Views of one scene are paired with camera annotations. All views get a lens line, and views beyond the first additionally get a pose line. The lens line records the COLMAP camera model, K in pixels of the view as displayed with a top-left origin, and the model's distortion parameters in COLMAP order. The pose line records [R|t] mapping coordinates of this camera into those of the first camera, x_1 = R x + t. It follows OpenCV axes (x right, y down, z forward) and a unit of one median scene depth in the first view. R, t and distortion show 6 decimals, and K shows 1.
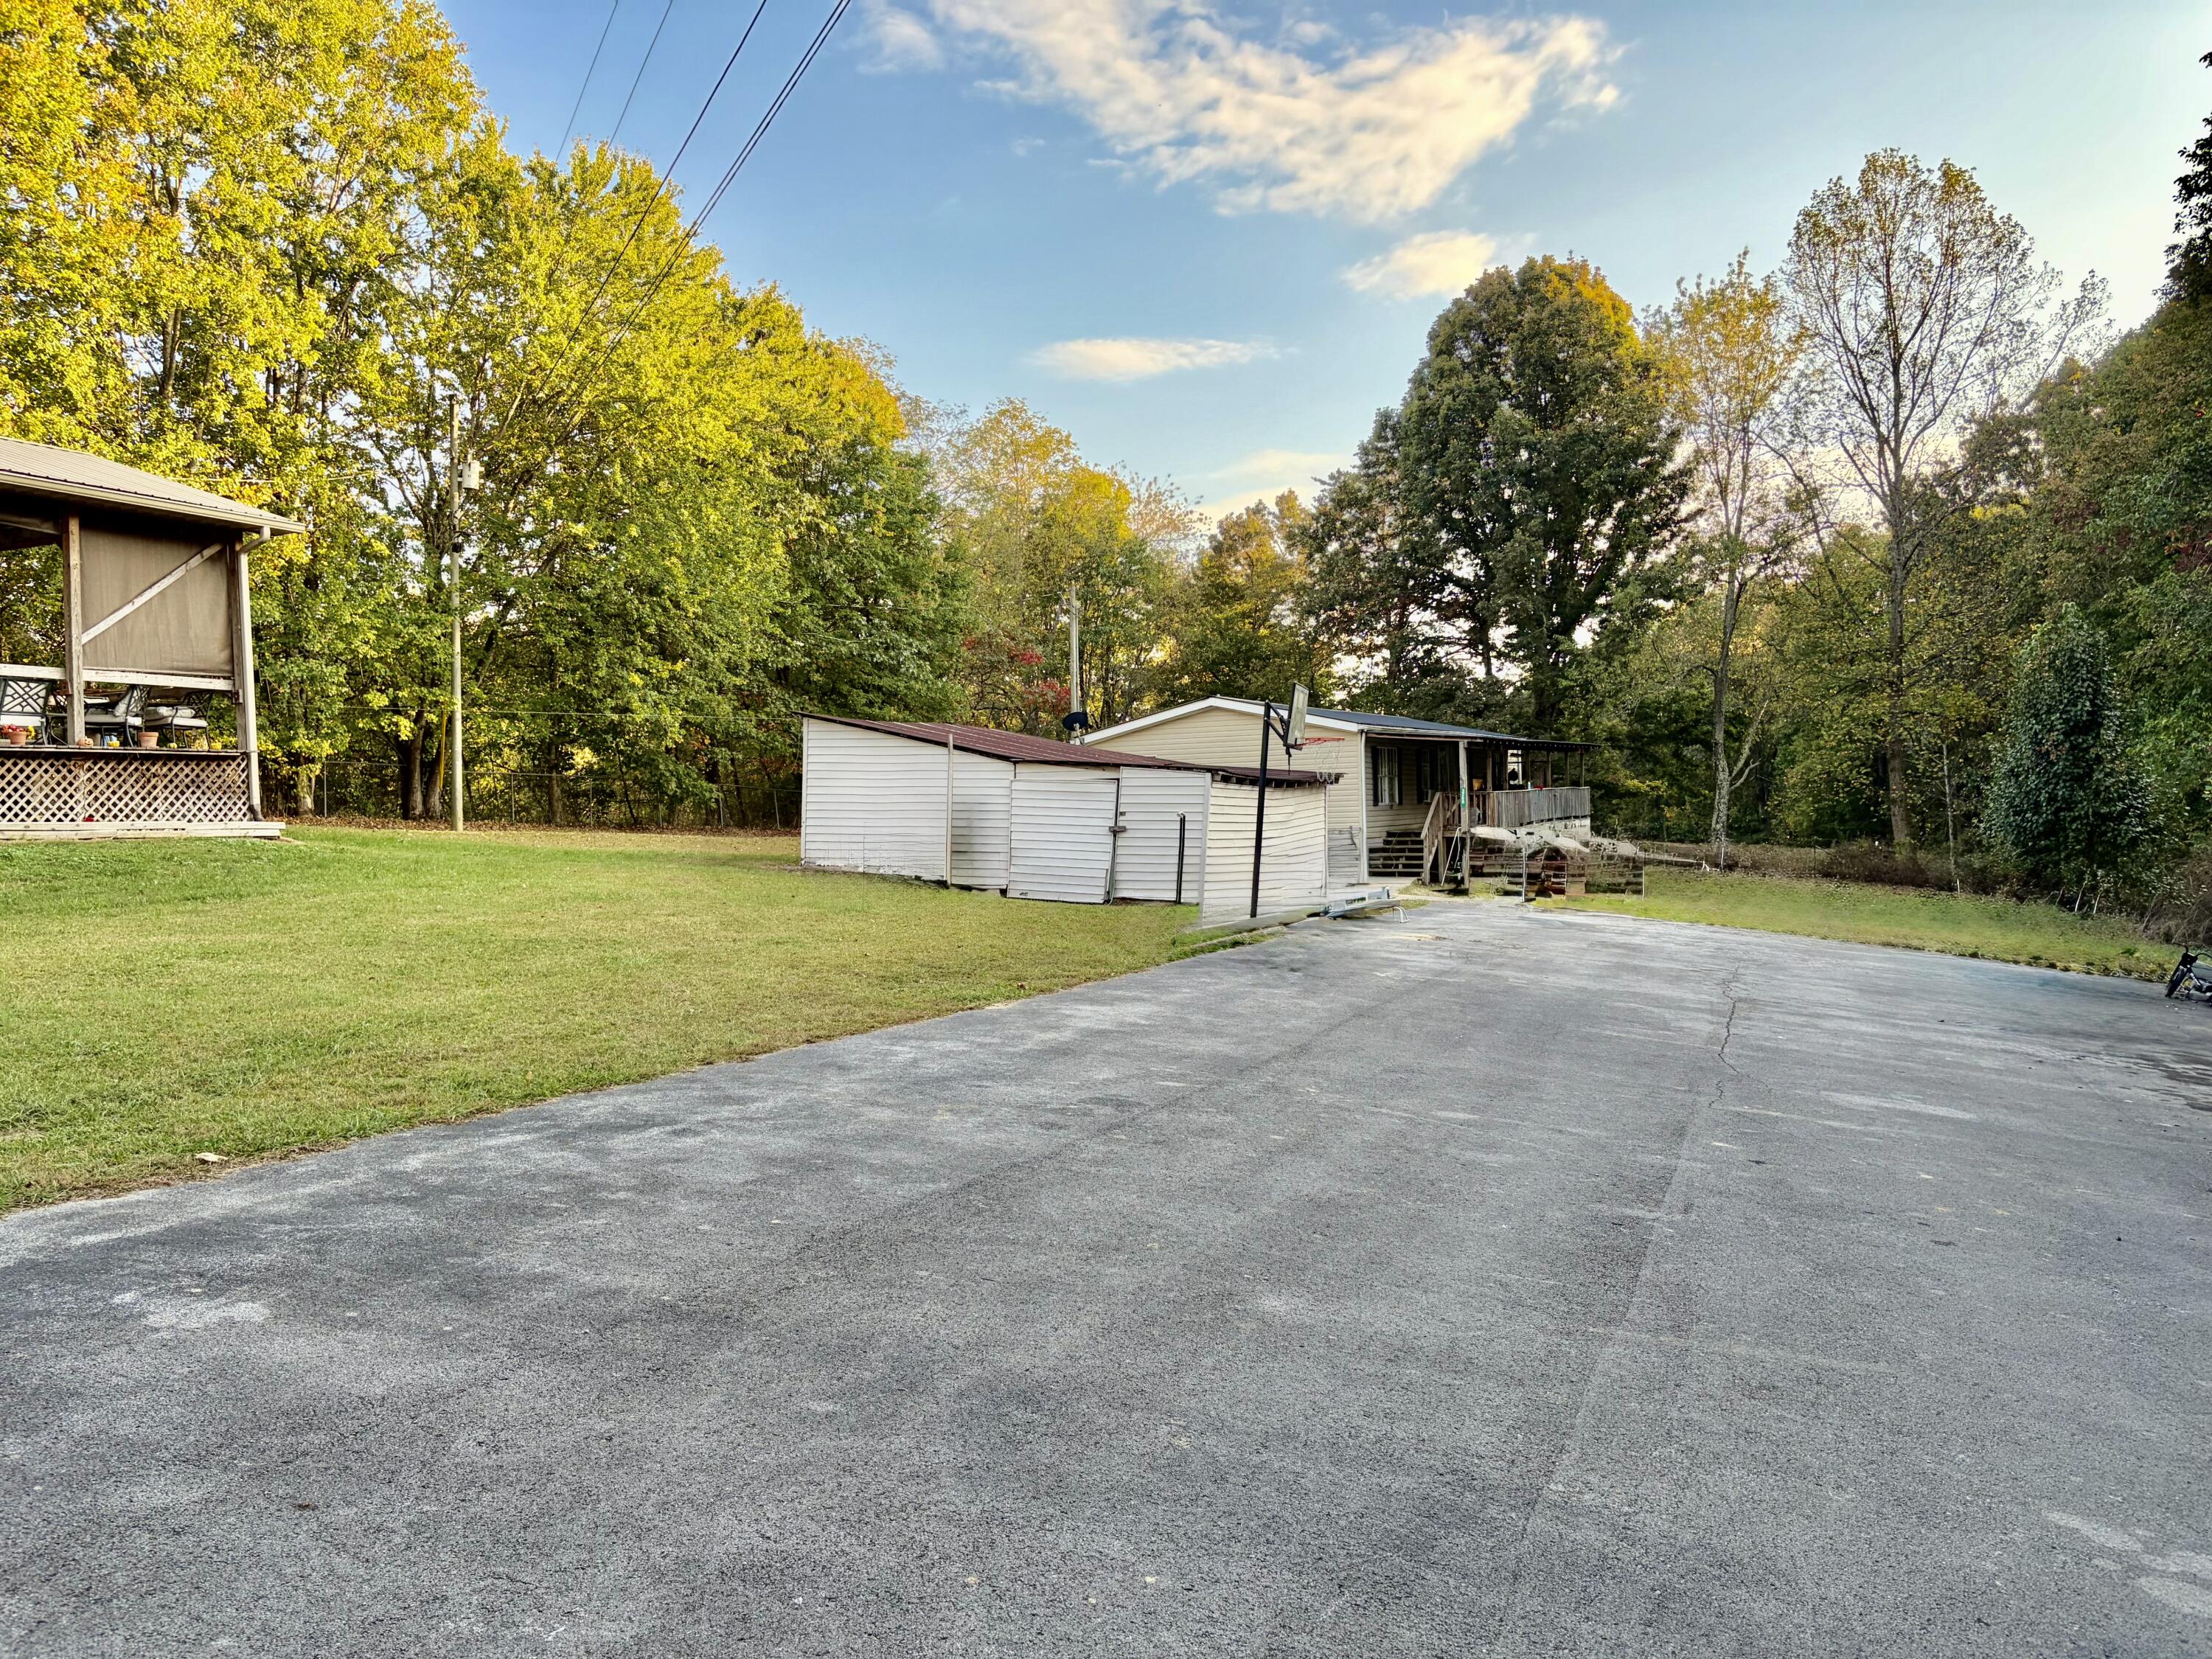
lens RADIAL K [[1653.3, 0, 1106.0], [0, 1653.3, 829.5], [0, 0, 1]] dist [0.061577, -0.052649]
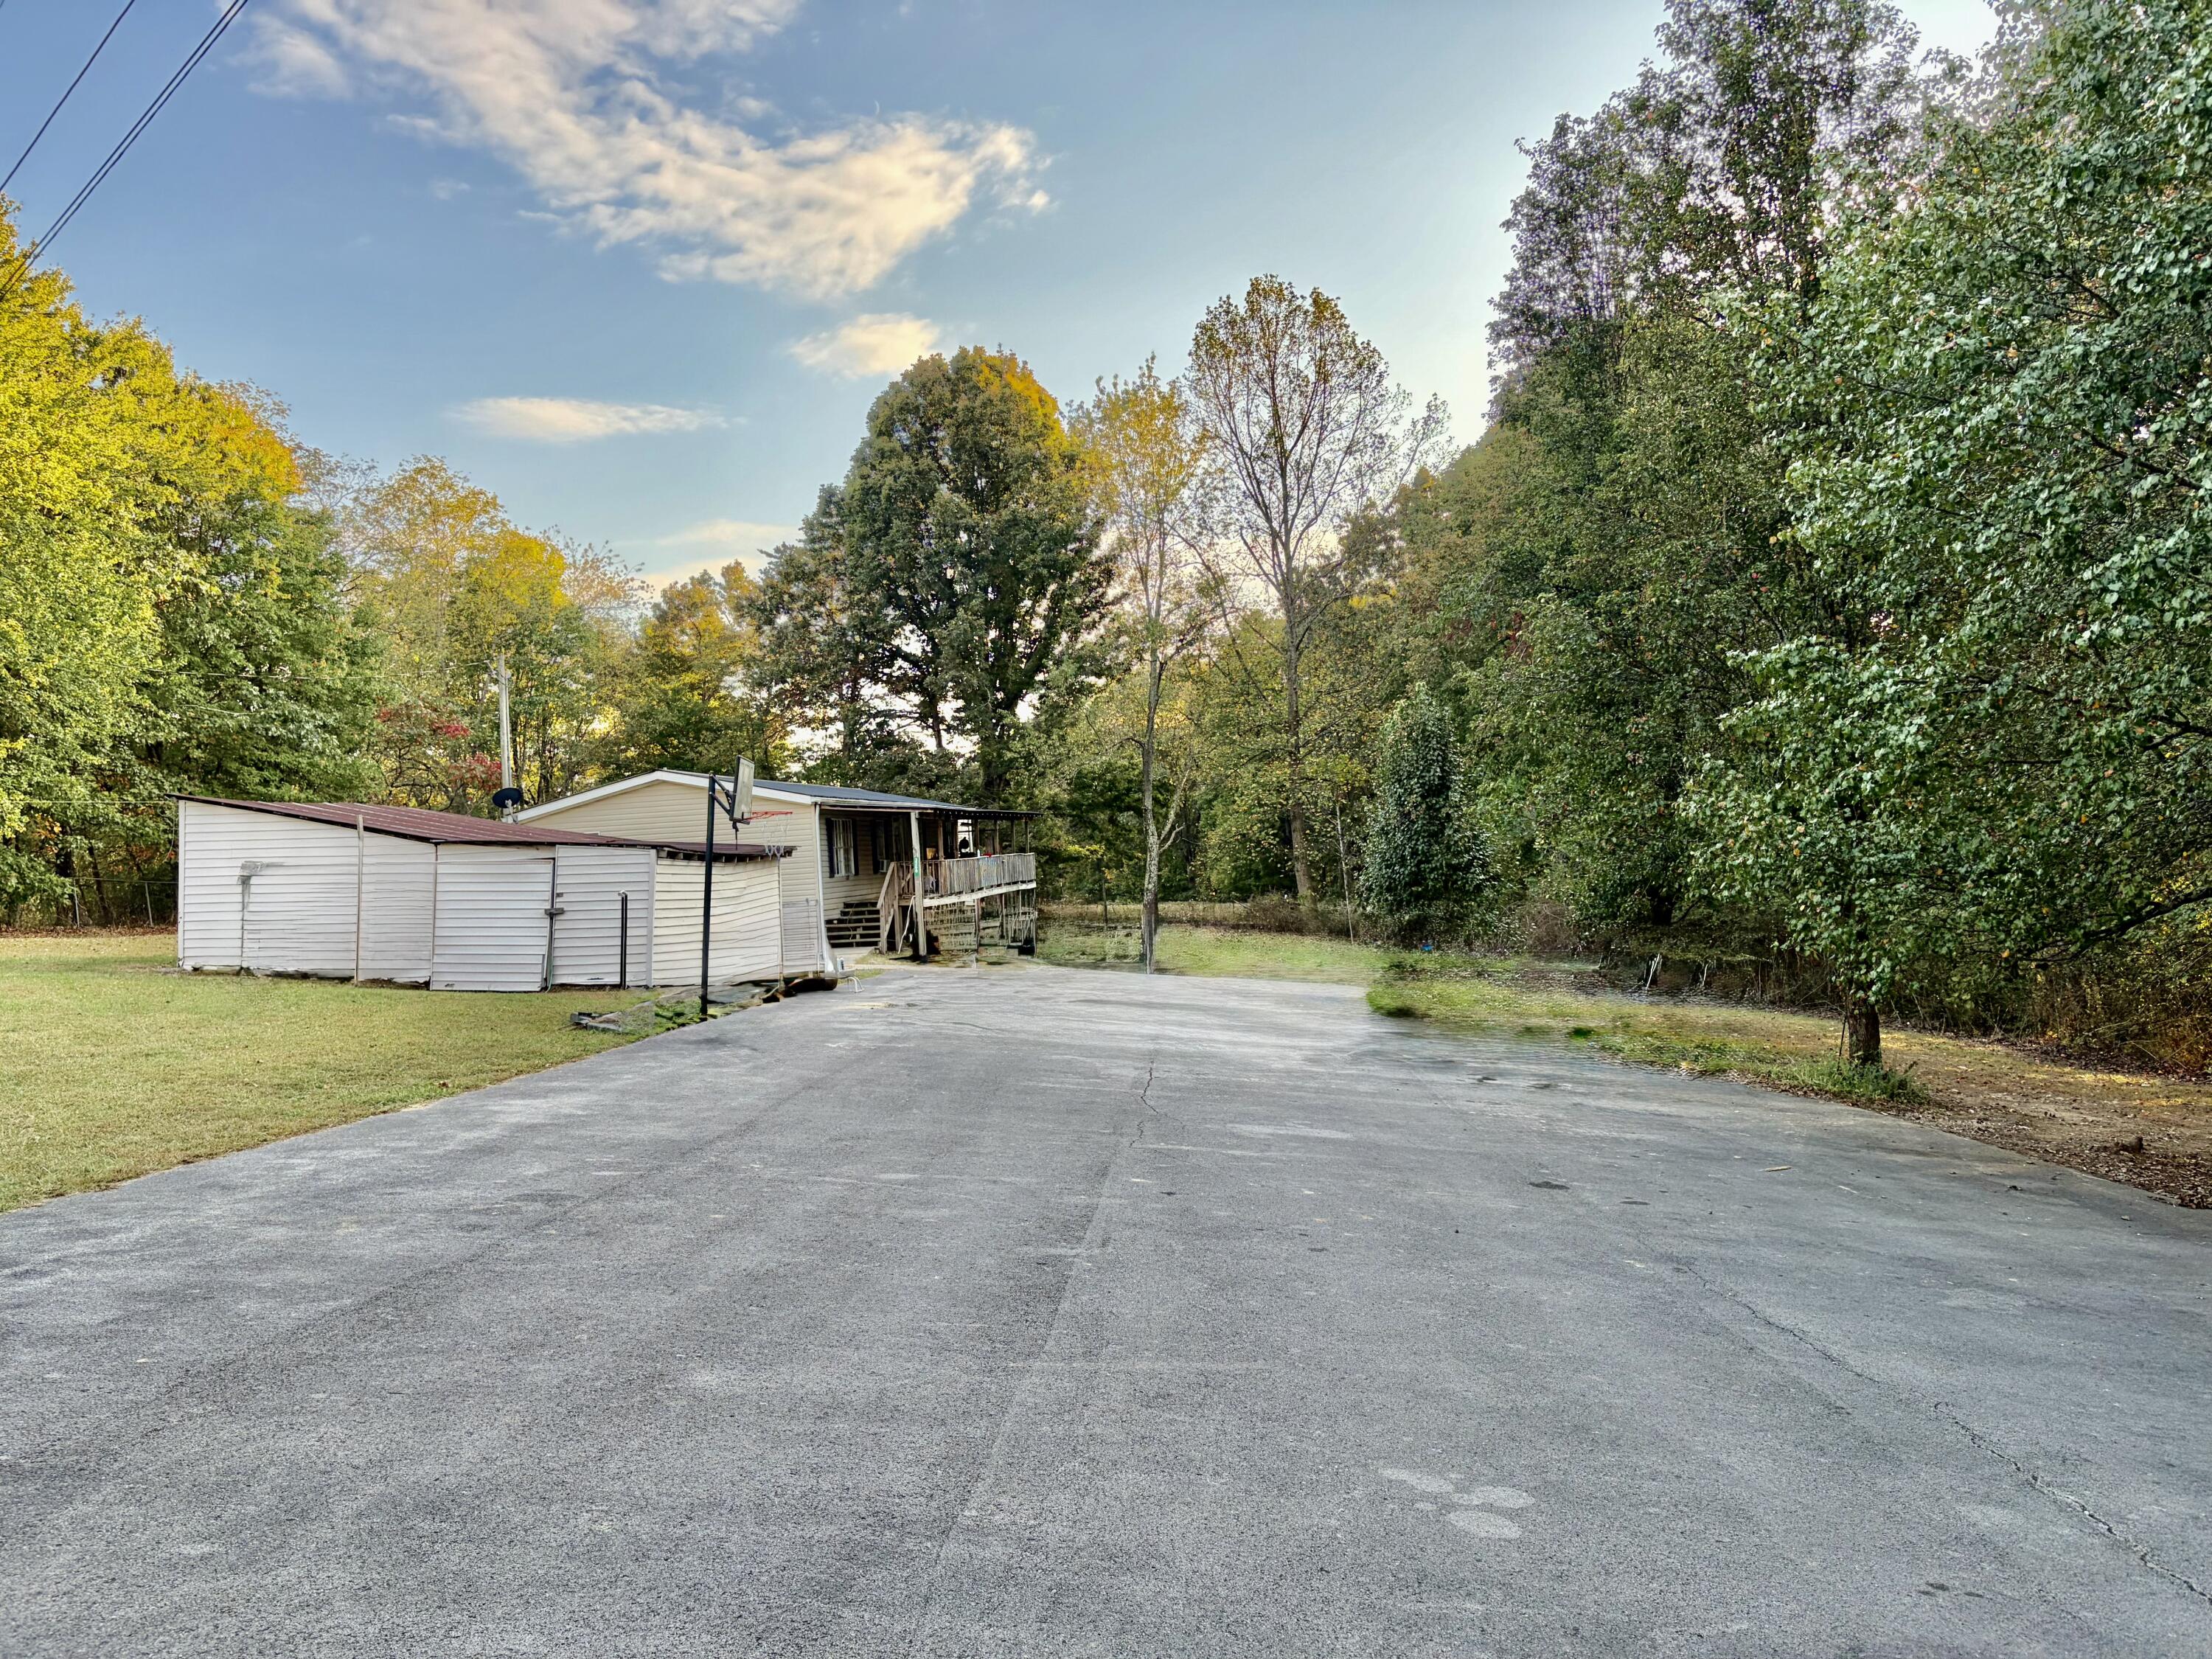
lens RADIAL K [[1661.2, 0, 1094.2], [0, 1661.2, 829.6], [0, 0, 1]] dist [0.068519, -0.082035]
pose [[0.950506, -0.023470, 0.309818, 0.003506], [0.036790, 0.998630, -0.037219, 0.000008], [-0.308520, 0.046775, 0.950067, -0.009556]]
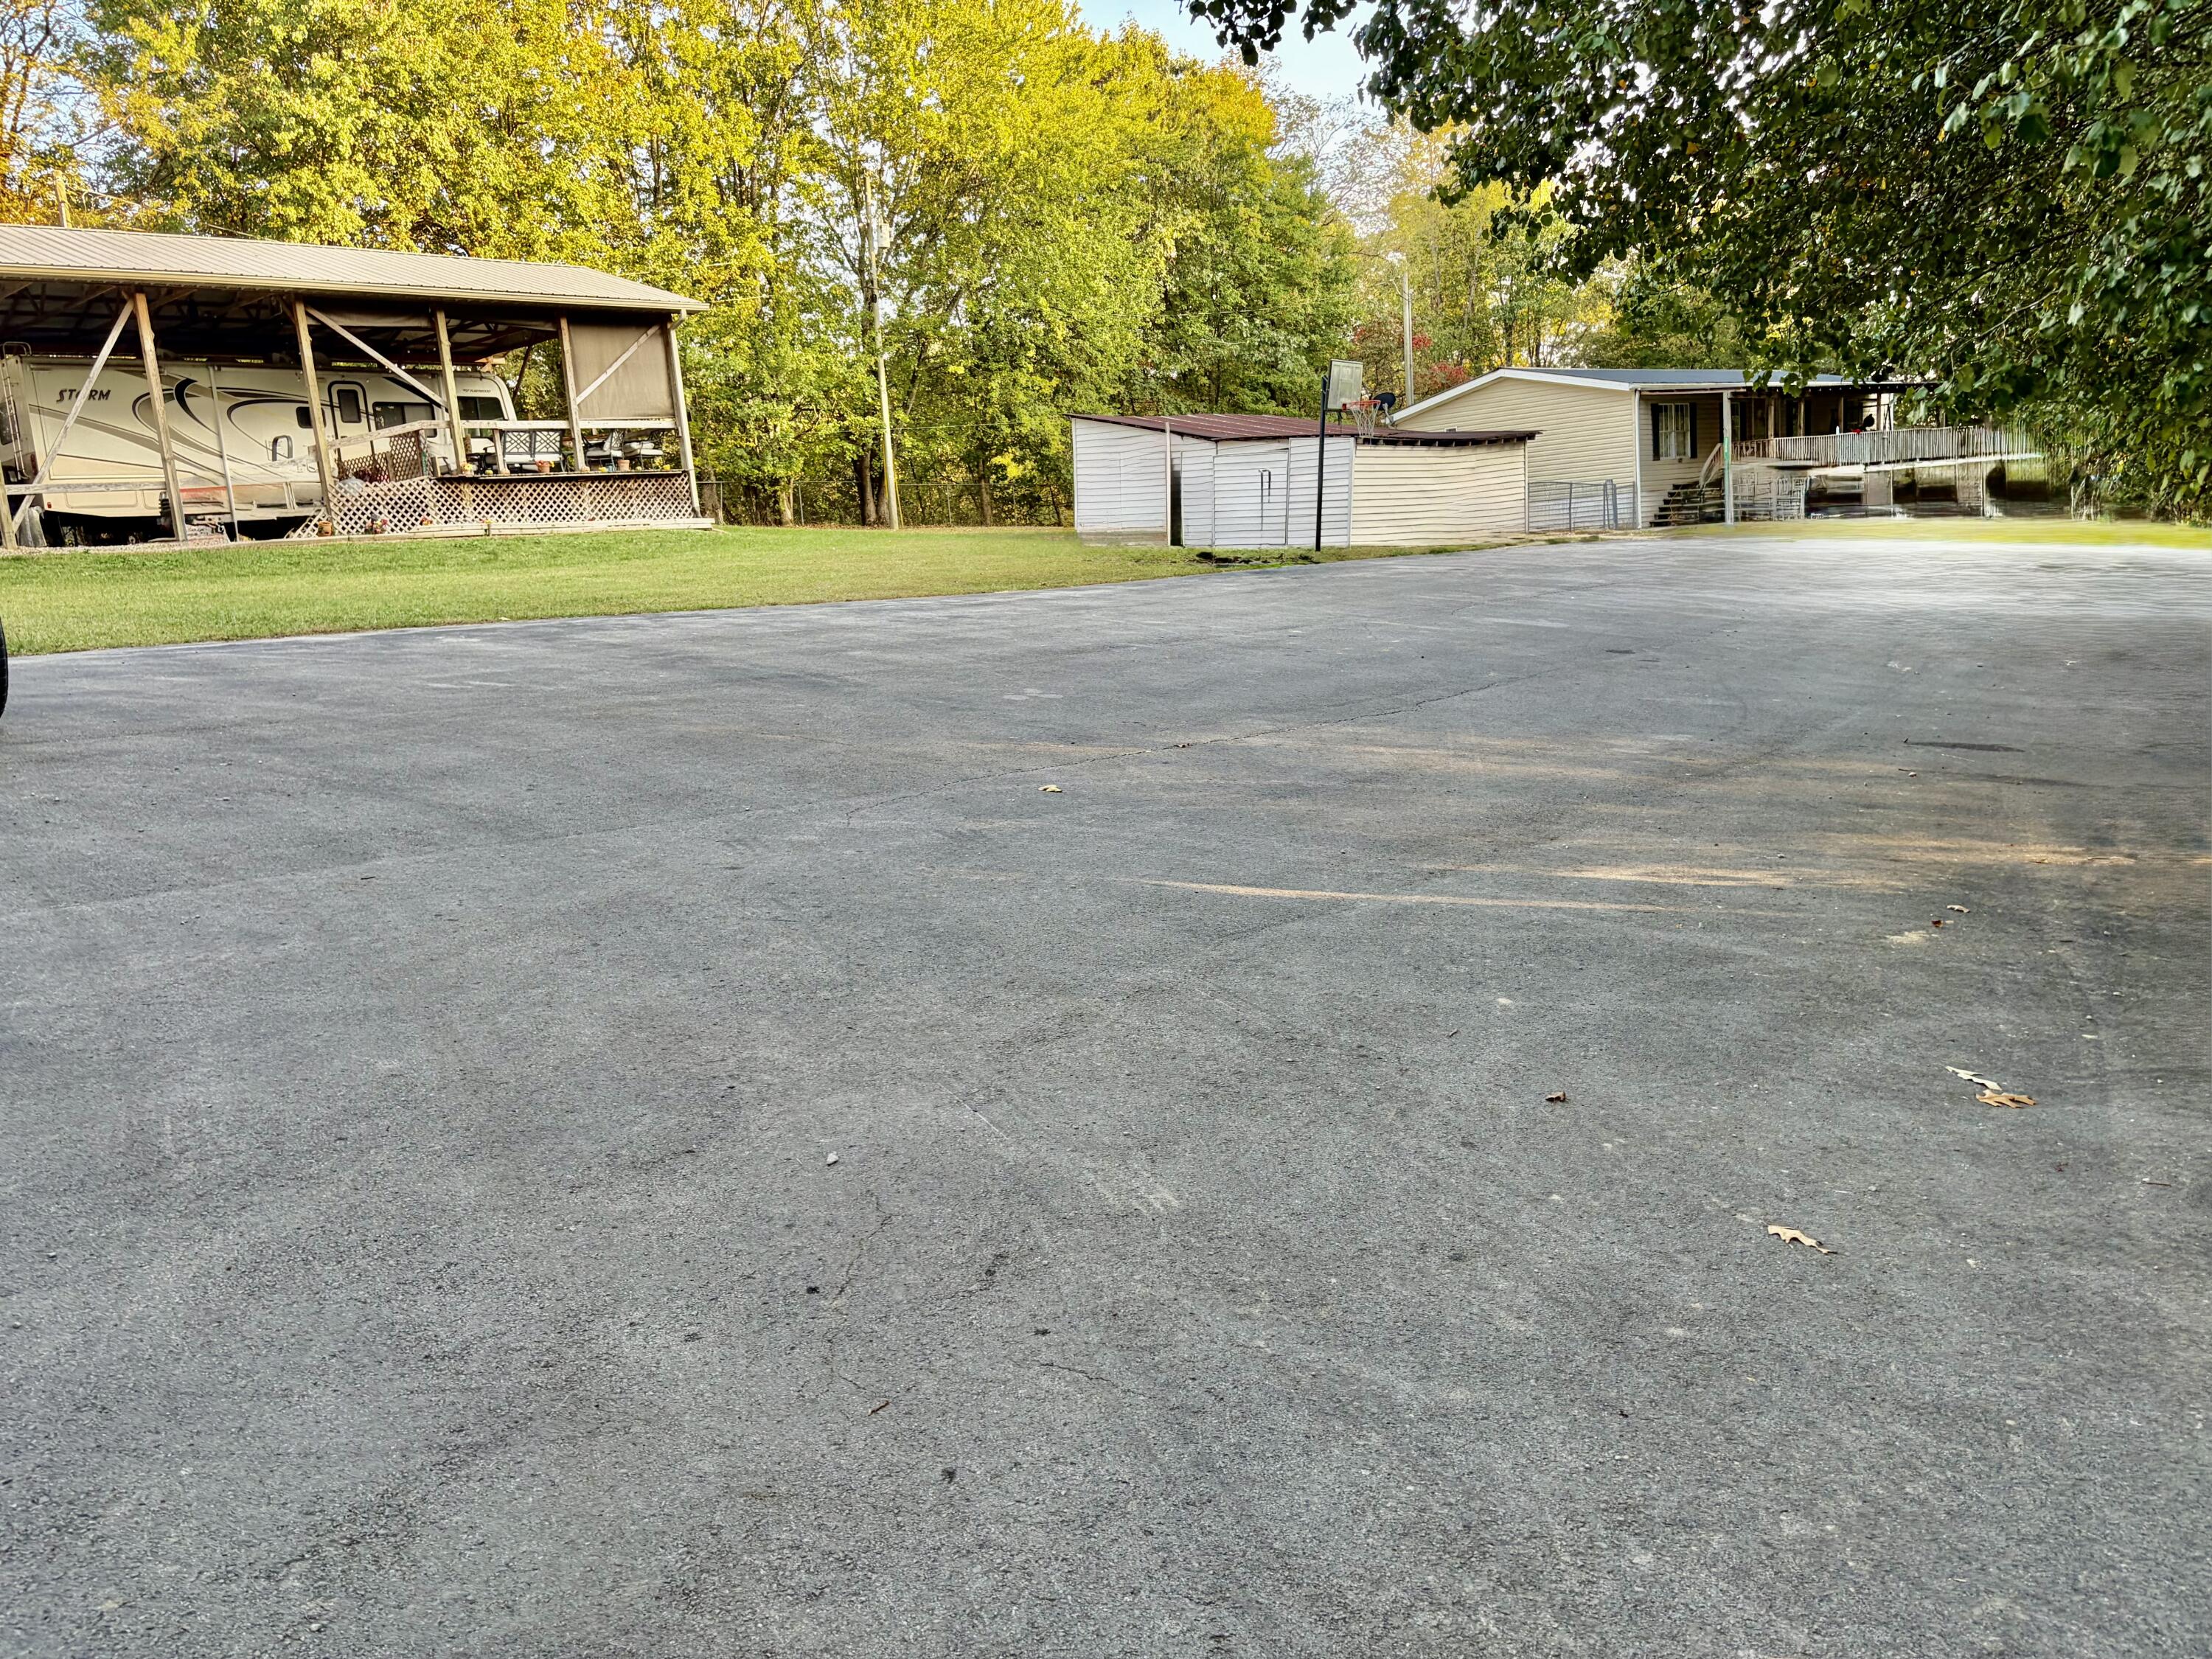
lens RADIAL K [[1700.2, 0, 1106.0], [0, 1700.2, 829.5], [0, 0, 1]] dist [0.030497, 0.000189]
pose [[0.943005, 0.004600, -0.332747, 0.205968], [0.051876, 0.985649, 0.160641, 0.026550], [0.328711, -0.168747, 0.929233, -0.199170]]
